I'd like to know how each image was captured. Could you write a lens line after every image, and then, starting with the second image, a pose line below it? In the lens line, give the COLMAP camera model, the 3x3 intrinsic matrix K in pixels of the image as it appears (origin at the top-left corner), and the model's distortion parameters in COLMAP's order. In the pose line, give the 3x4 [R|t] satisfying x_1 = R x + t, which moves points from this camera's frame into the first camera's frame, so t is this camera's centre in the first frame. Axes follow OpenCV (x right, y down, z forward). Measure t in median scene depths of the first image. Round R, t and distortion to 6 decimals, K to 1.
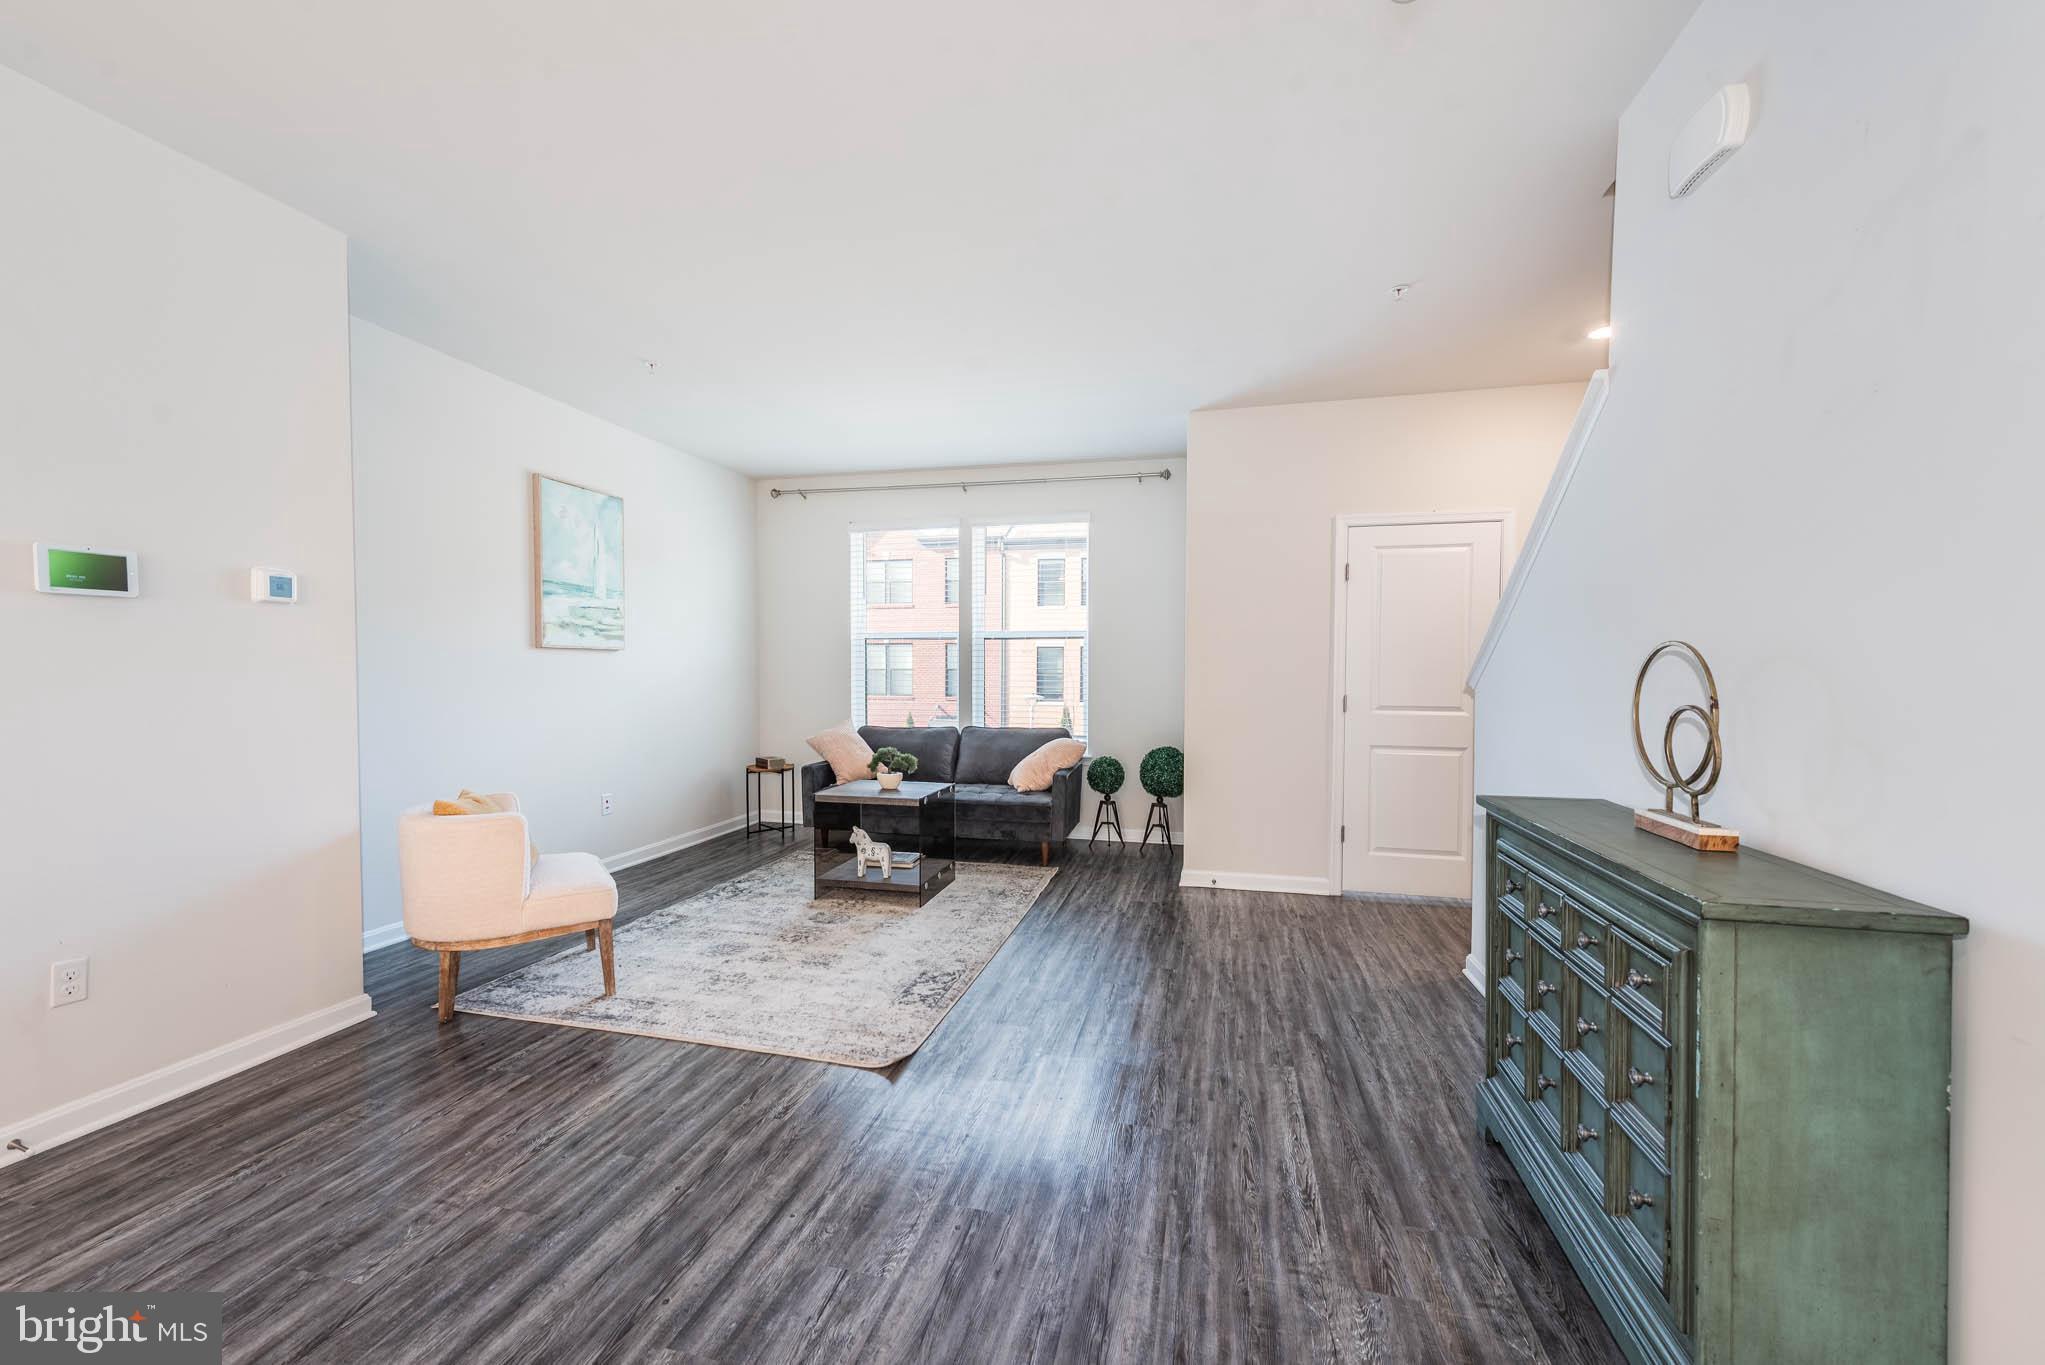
lens RADIAL K [[818.4, 0, 1028.2], [0, 818.4, 689.3], [0, 0, 1]] dist [0.000329, -0.000150]
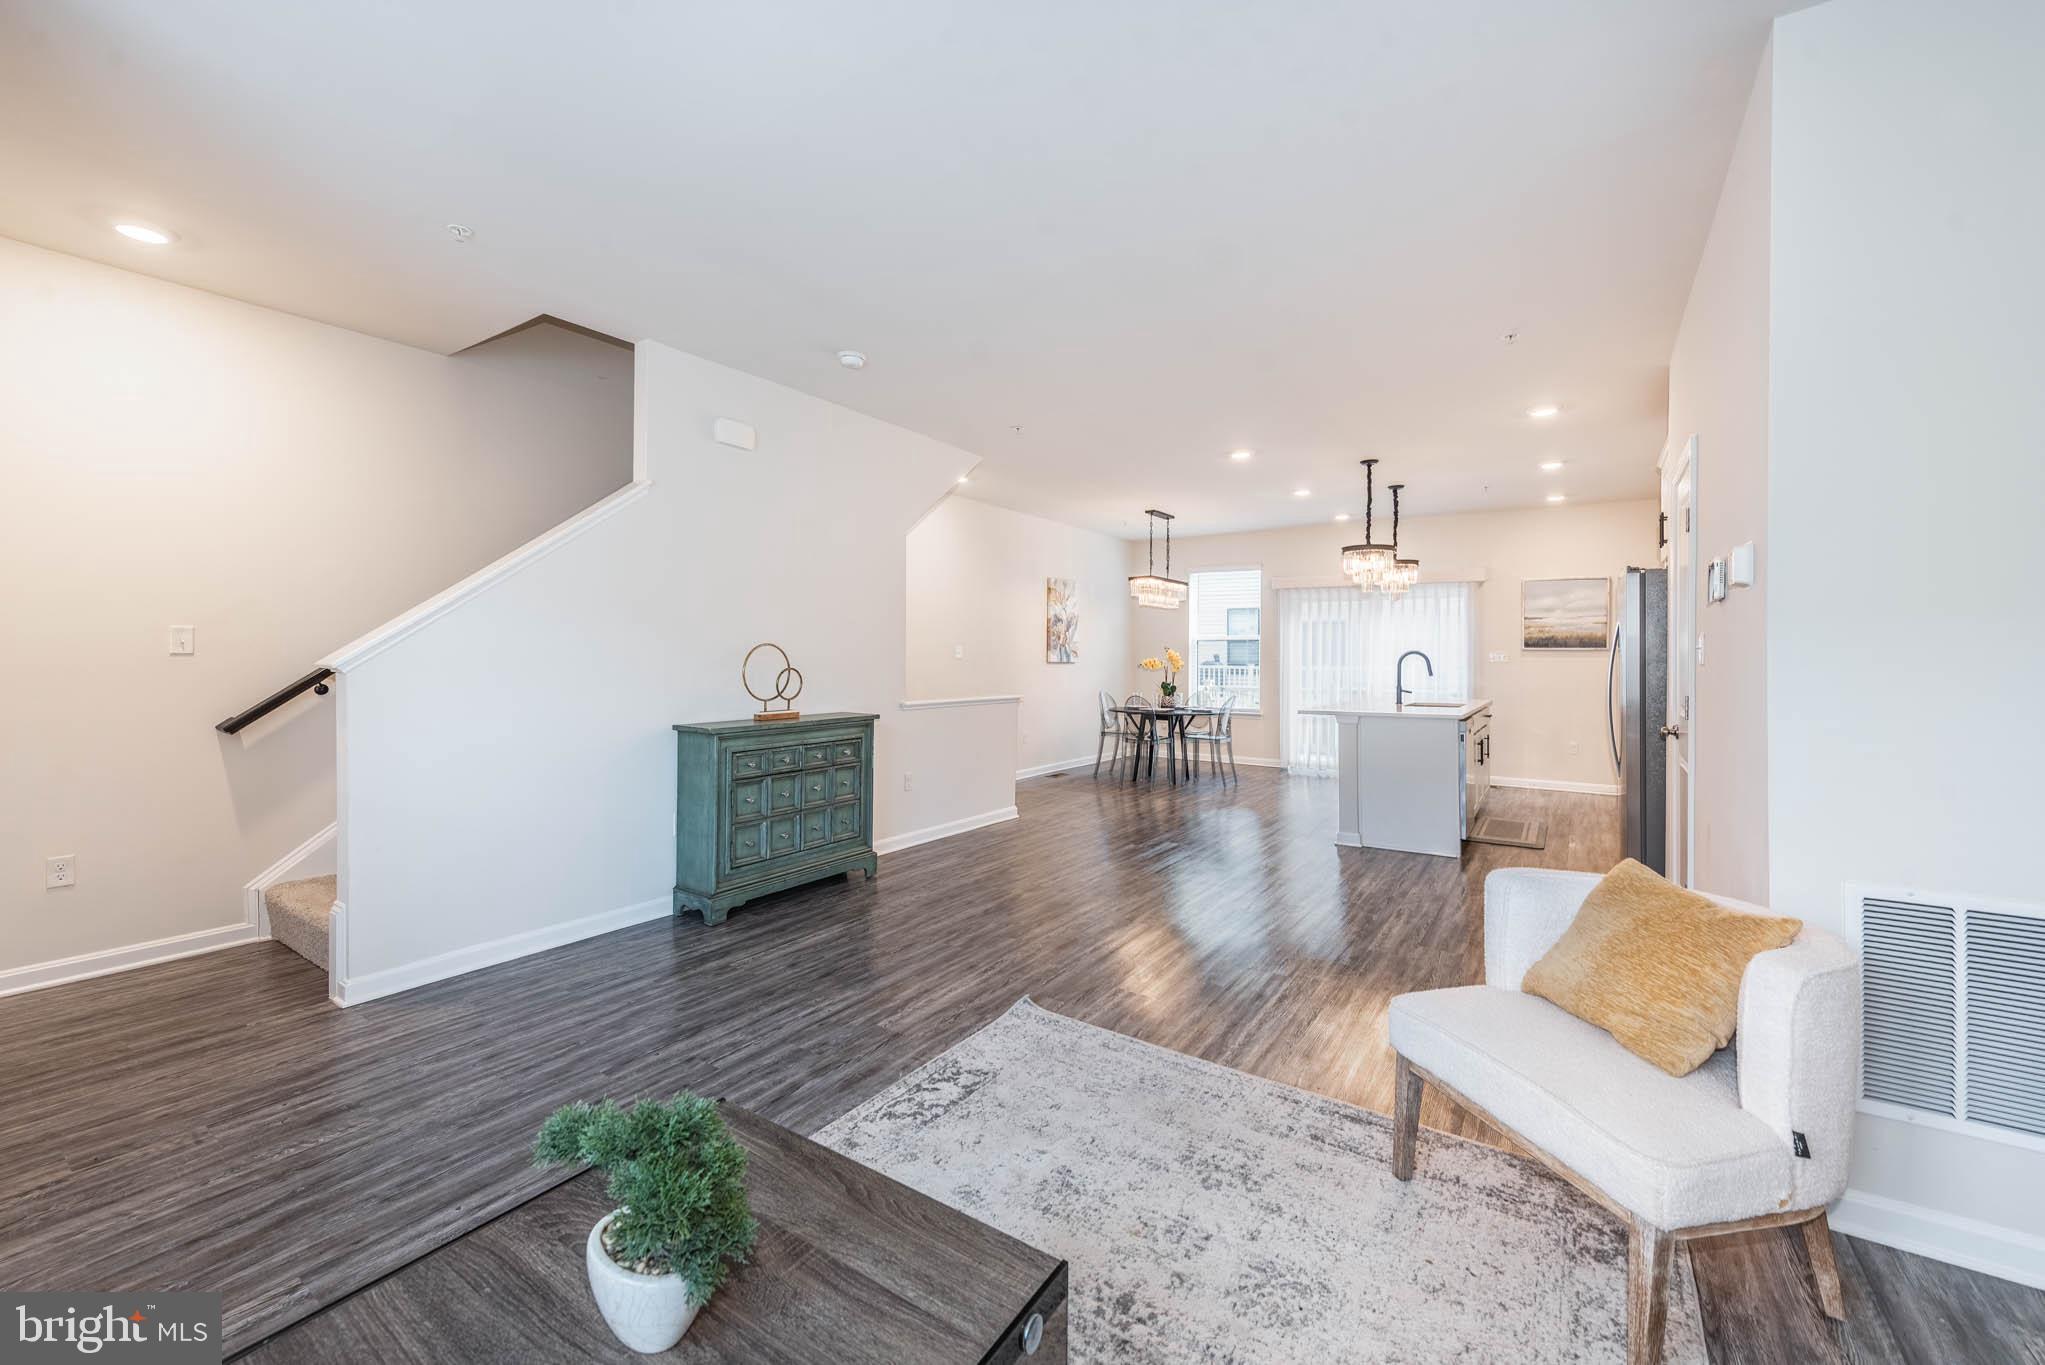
lens RADIAL K [[814.7, 0, 1011.9], [0, 814.7, 651.4], [0, 0, 1]] dist [-0.000003, -0.000032]
pose [[-0.931992, -0.009506, 0.362354, -0.625612], [-0.003766, 0.999856, 0.016544, -0.057024], [-0.362459, 0.014055, -0.931894, 2.328549]]
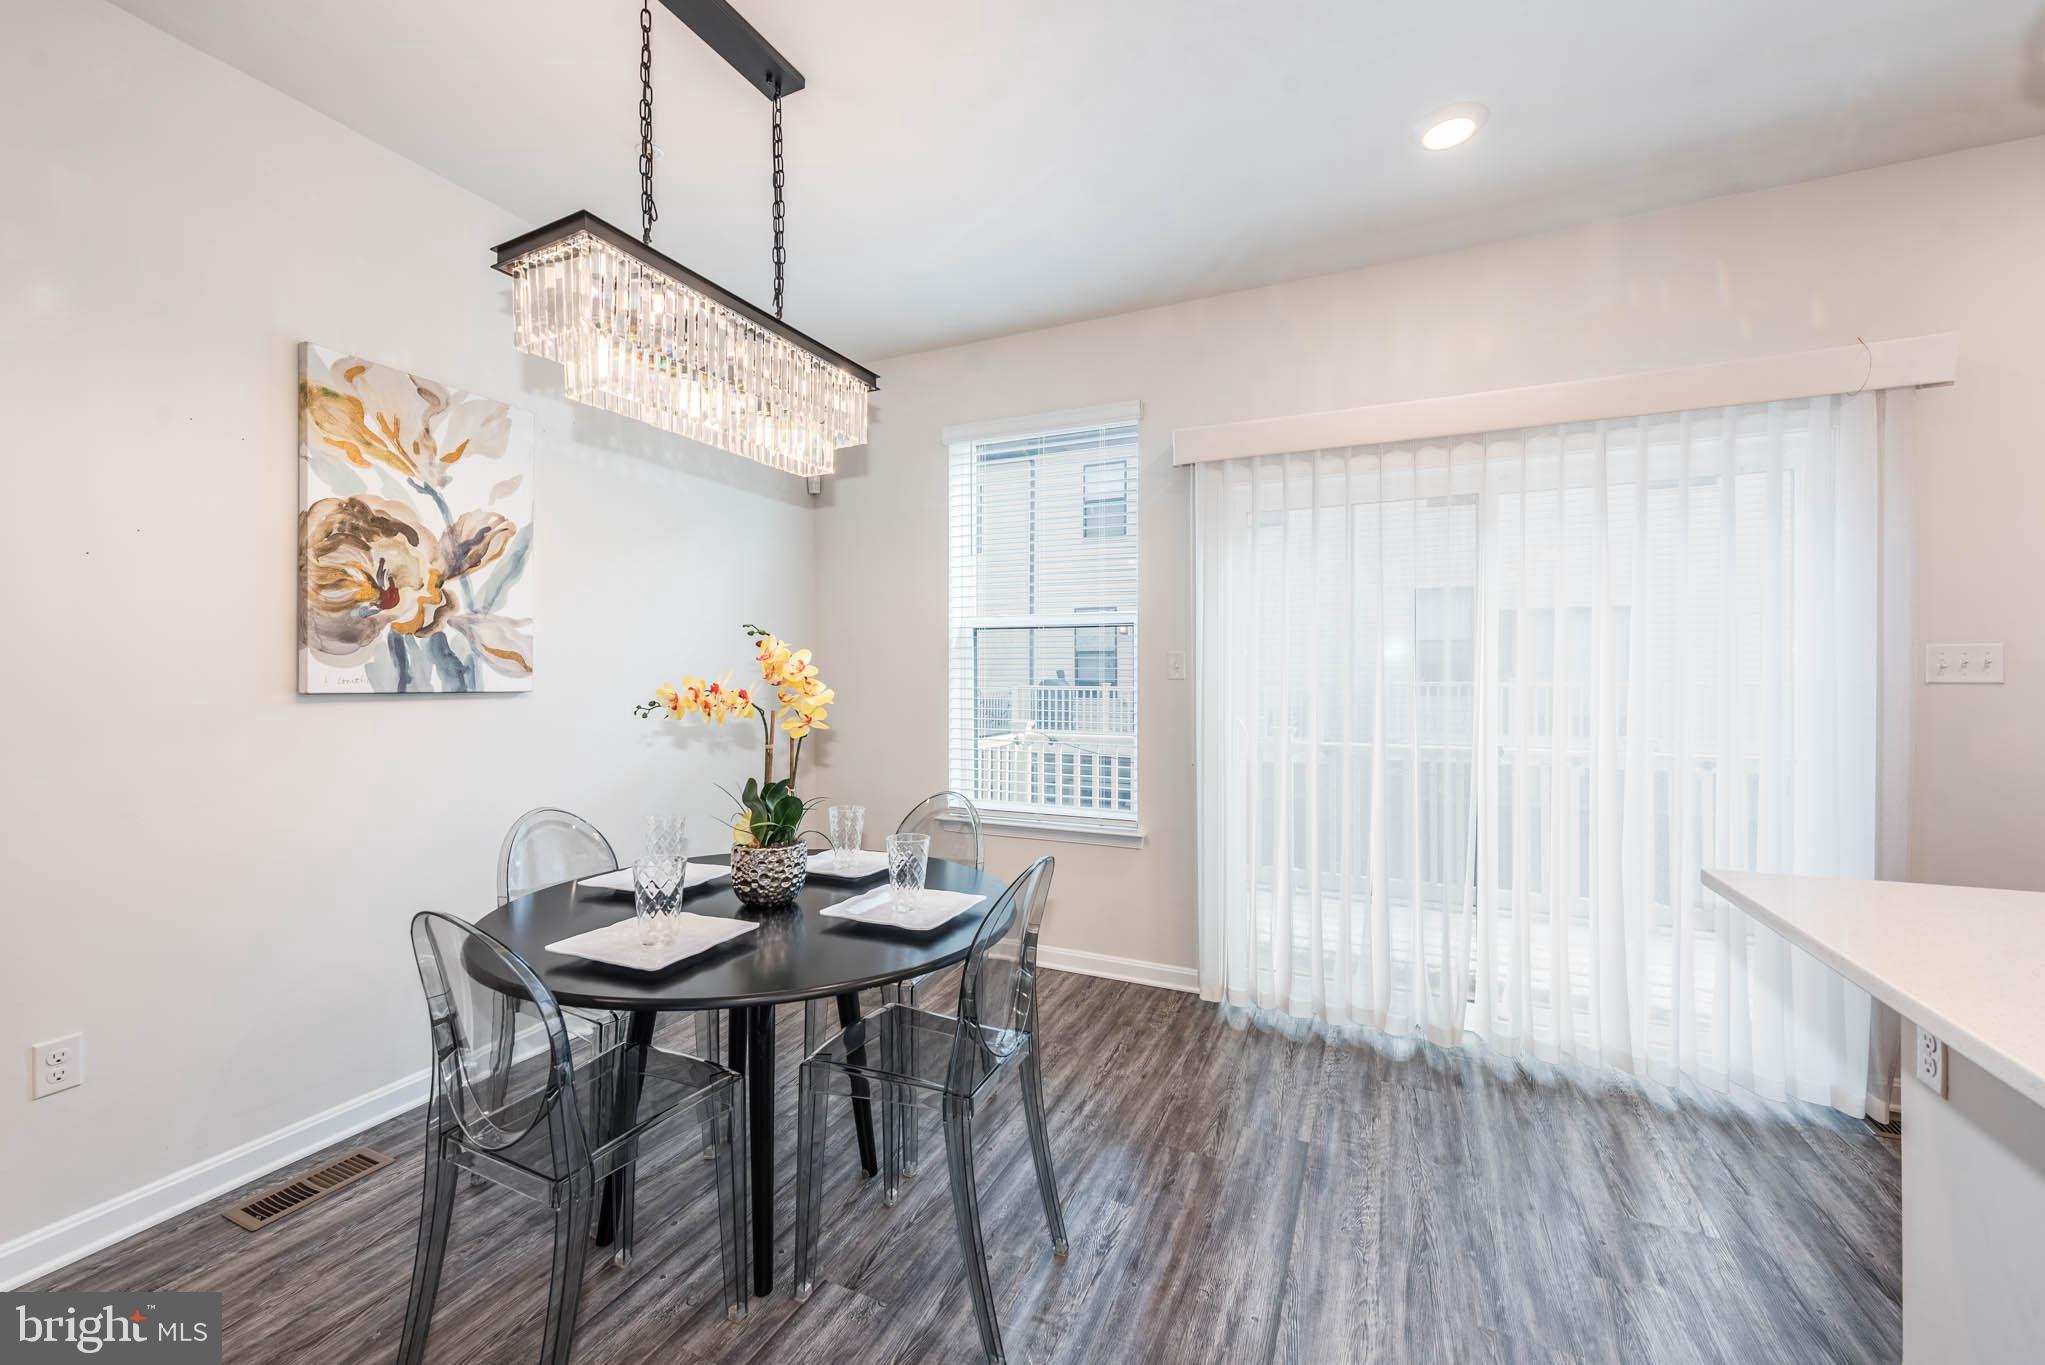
lens RADIAL K [[786.3, 0, 985.3], [0, 786.3, 678.1], [0, 0, 1]] dist [-0.000669, -0.000075]
pose [[-0.972496, -0.011326, 0.232644, -0.339860], [-0.005047, 0.999607, 0.027567, 0.013366], [-0.232865, 0.025634, -0.972171, -0.790706]]
